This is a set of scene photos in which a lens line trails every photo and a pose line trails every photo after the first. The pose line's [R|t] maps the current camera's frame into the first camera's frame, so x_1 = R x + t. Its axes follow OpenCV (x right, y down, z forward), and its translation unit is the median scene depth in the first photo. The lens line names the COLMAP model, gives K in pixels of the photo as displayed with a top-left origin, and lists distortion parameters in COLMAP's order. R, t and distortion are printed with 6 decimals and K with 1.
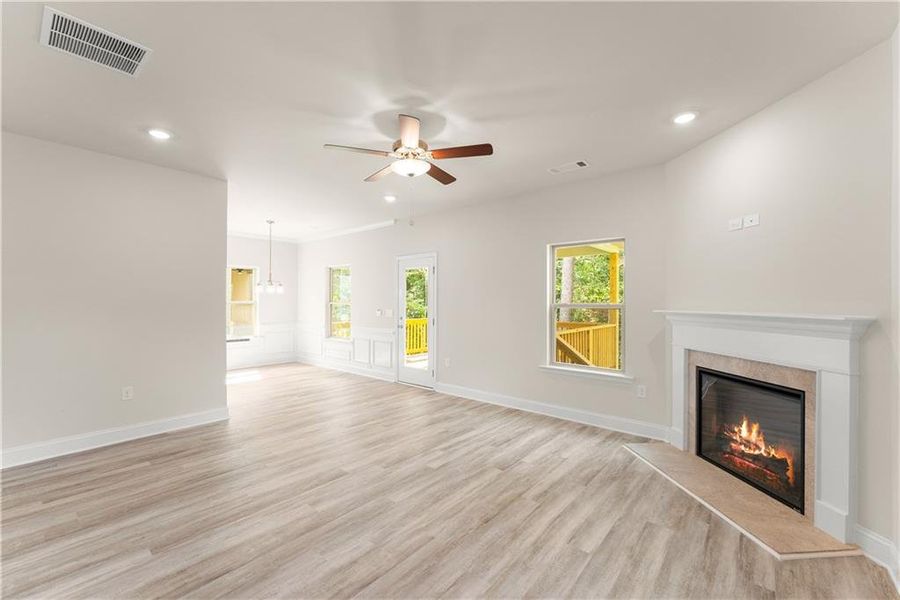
lens RADIAL K [[365.2, 0, 452.2], [0, 365.2, 299.9], [0, 0, 1]] dist [0.002060, 0.000268]
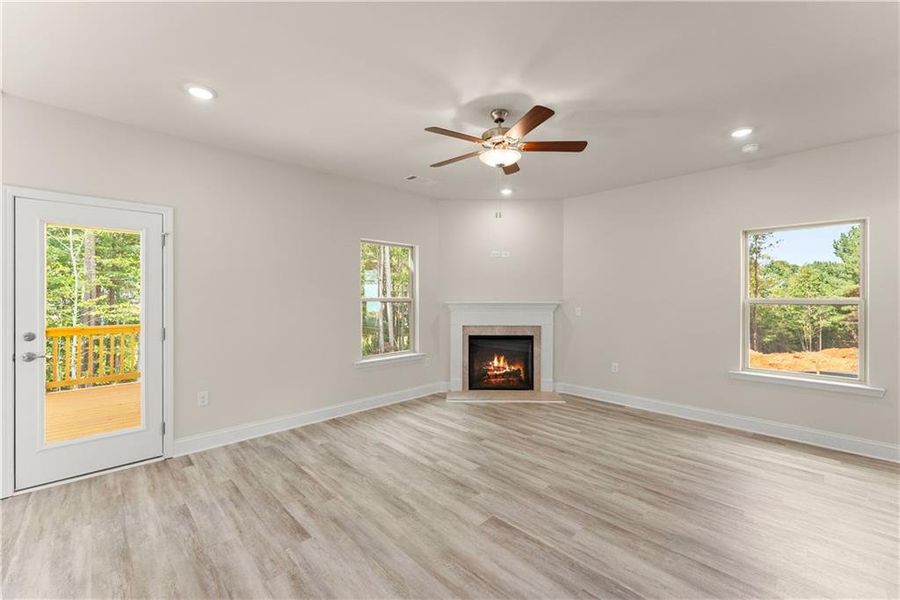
lens RADIAL K [[365.2, 0, 452.2], [0, 365.2, 299.9], [0, 0, 1]] dist [0.002060, 0.000268]
pose [[0.107916, -0.015227, 0.994043, -0.973443], [-0.004860, 0.999863, 0.015844, -0.001833], [-0.994148, -0.006540, 0.107827, 0.919740]]
